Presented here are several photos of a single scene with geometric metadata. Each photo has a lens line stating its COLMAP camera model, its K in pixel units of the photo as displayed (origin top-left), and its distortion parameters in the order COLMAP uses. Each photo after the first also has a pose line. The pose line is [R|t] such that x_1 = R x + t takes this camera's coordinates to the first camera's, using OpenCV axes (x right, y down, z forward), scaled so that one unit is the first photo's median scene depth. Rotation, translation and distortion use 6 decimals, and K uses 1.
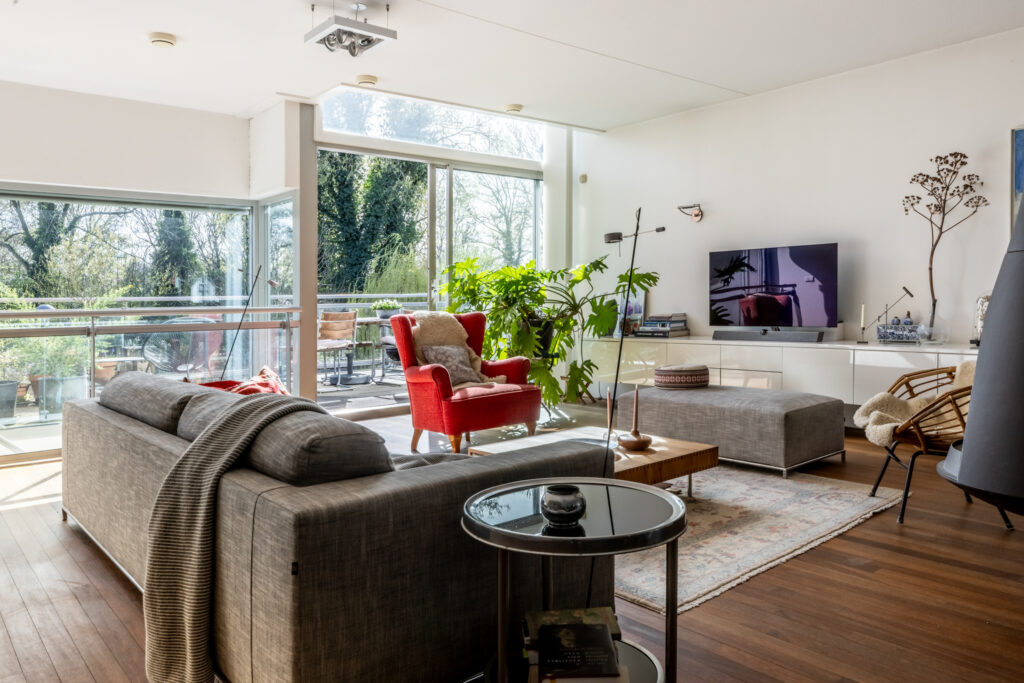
lens RADIAL K [[736.1, 0, 512.1], [0, 736.1, 290.7], [0, 0, 1]] dist [0.006380, 0.001910]
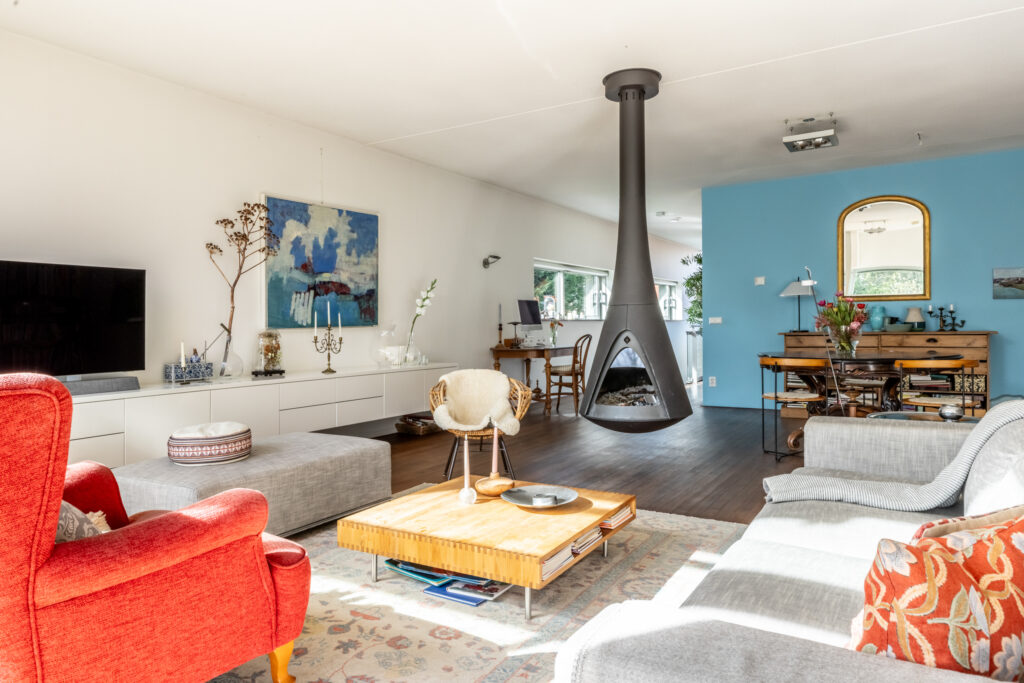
lens RADIAL K [[674.6, 0, 515.7], [0, 674.6, 315.8], [0, 0, 1]] dist [0.019918, 0.001254]
pose [[-0.325822, 0.036877, 0.944712, -0.372691], [0.006675, 0.999304, -0.036706, 0.016461], [-0.945408, -0.005654, -0.325841, 0.736724]]
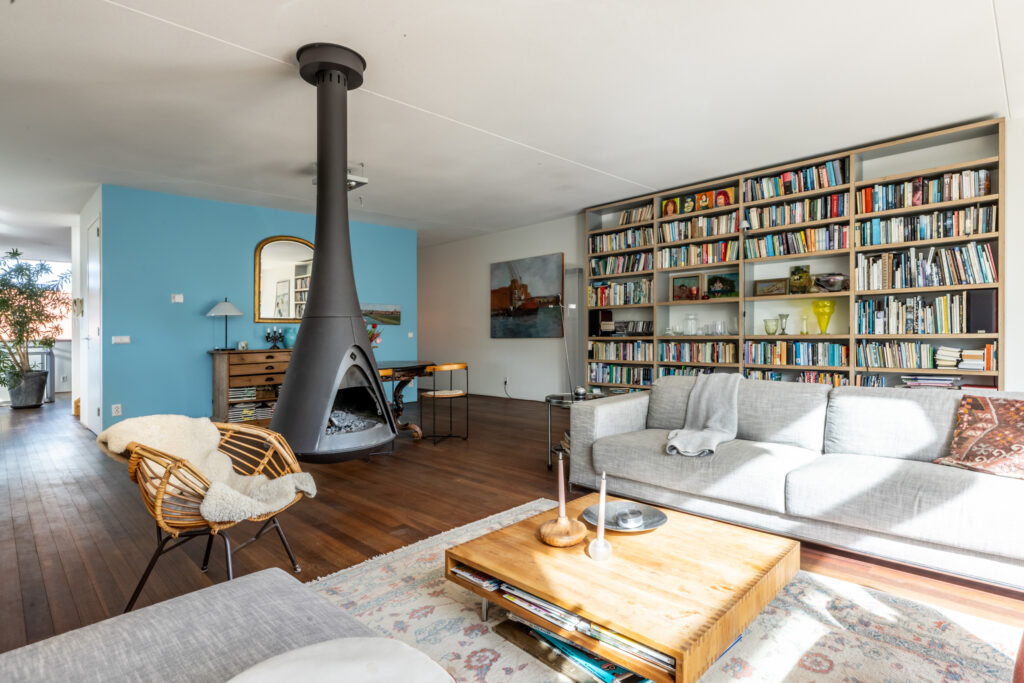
lens RADIAL K [[518.1, 0, 546.7], [0, 518.1, 343.1], [0, 0, 1]] dist [-0.002707, -0.000368]
pose [[-0.992459, 0.034267, -0.117686, 0.133058], [0.034531, 0.999404, -0.000197, 0.010603], [0.117609, -0.004259, -0.993051, 0.887795]]
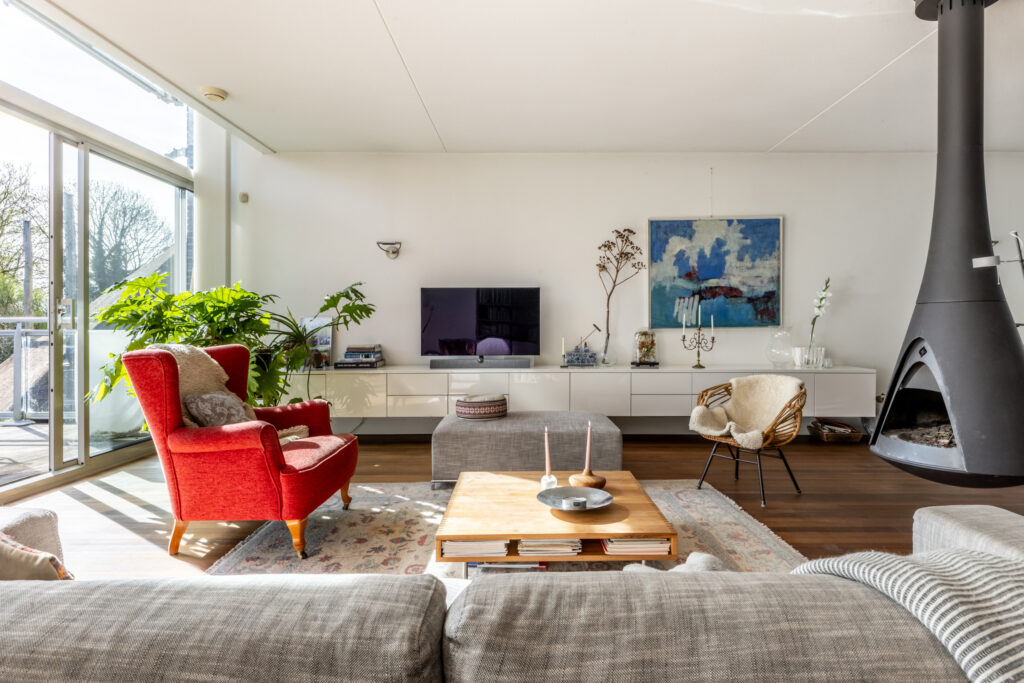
lens RADIAL K [[561.9, 0, 516.8], [0, 561.9, 321.5], [0, 0, 1]] dist [0.006922, 0.000781]
pose [[0.644172, 0.024892, 0.764475, -0.268517], [-0.020748, 0.999671, -0.015067, 0.006639], [-0.764599, -0.006156, 0.644477, 0.359108]]
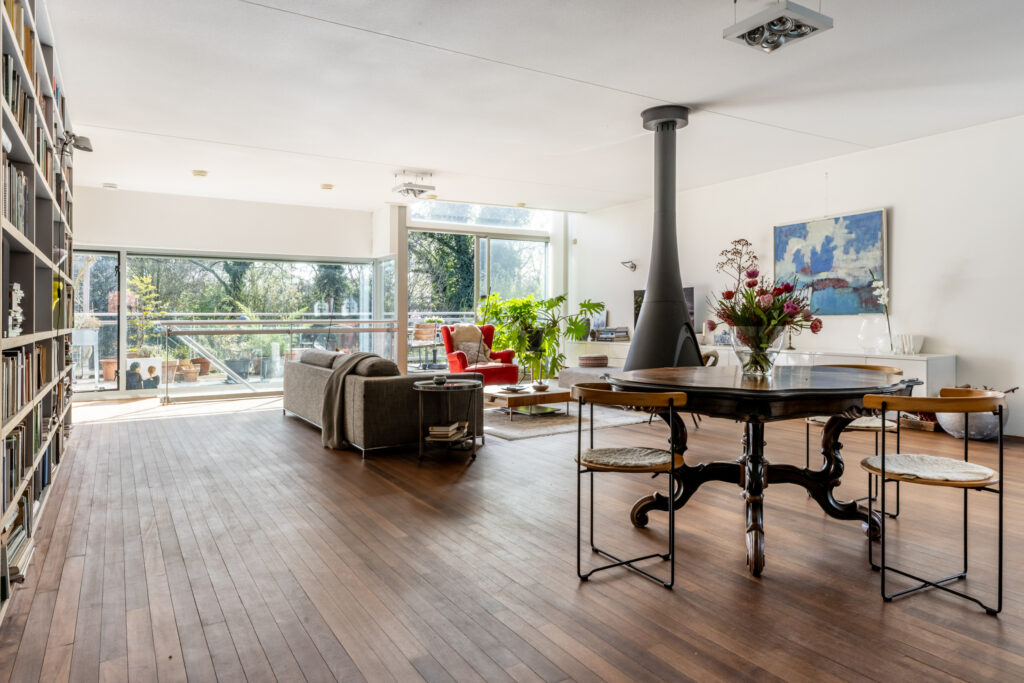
lens RADIAL K [[633.4, 0, 513.6], [0, 633.4, 314.4], [0, 0, 1]] dist [-0.002110, -0.000085]
pose [[0.989021, 0.011711, -0.147309, 0.210895], [-0.010101, 0.999881, 0.011676, -0.012303], [0.147428, -0.010060, 0.989022, -0.464379]]
